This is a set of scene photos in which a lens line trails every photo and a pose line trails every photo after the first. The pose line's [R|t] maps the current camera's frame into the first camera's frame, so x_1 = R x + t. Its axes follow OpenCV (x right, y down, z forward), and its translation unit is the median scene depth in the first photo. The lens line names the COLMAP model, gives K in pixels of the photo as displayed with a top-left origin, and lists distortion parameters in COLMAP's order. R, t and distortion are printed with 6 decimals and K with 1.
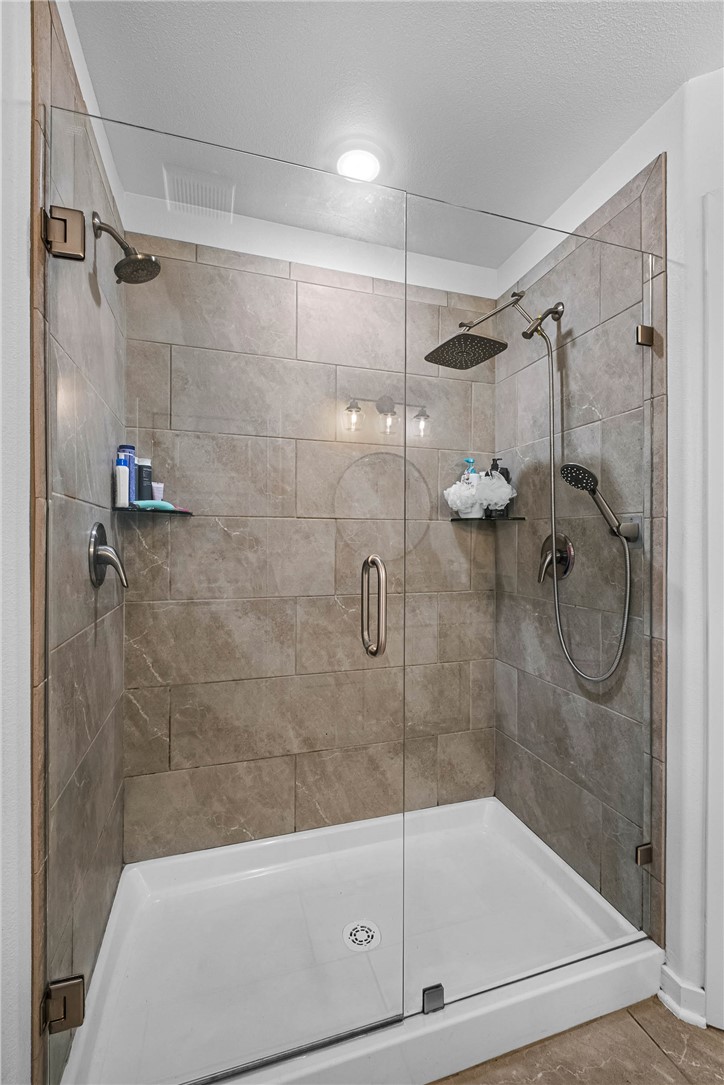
lens RADIAL K [[473.3, 0, 363.2], [0, 473.3, 543.9], [0, 0, 1]] dist [0.004400, -0.003942]
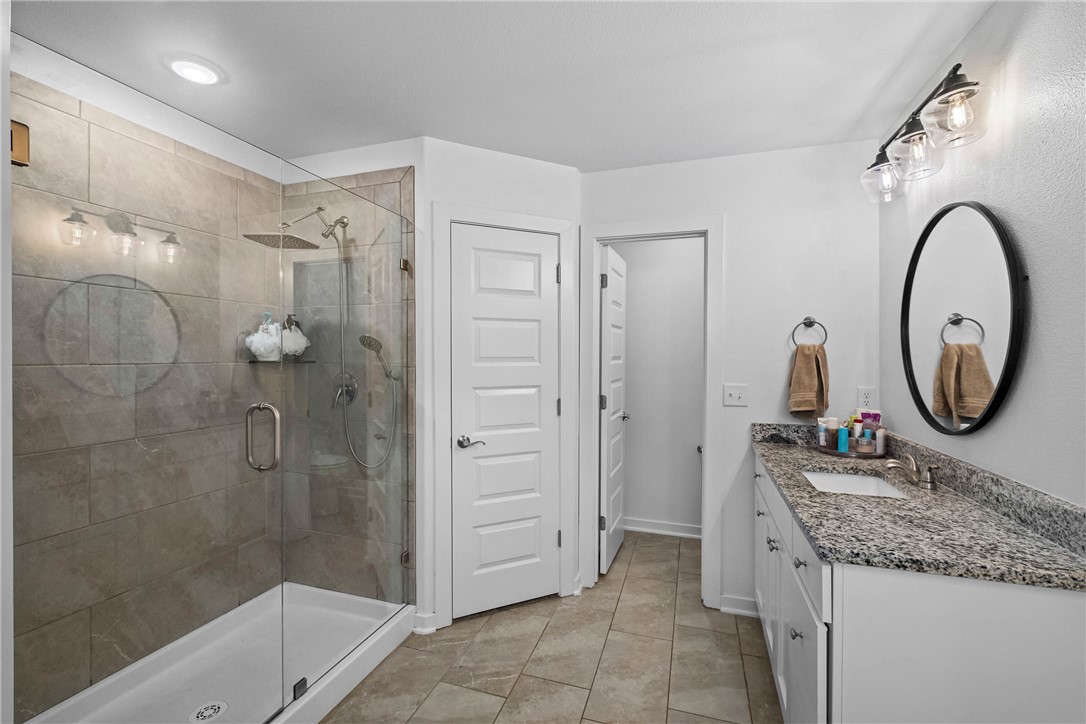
lens RADIAL K [[473.8, 0, 543.0], [0, 473.8, 359.6], [0, 0, 1]] dist [0.004400, -0.003942]
pose [[0.590179, -0.008905, 0.807224, -0.383506], [0.004917, 0.999960, 0.007436, -0.068597], [-0.807258, -0.000420, 0.590199, -0.335305]]
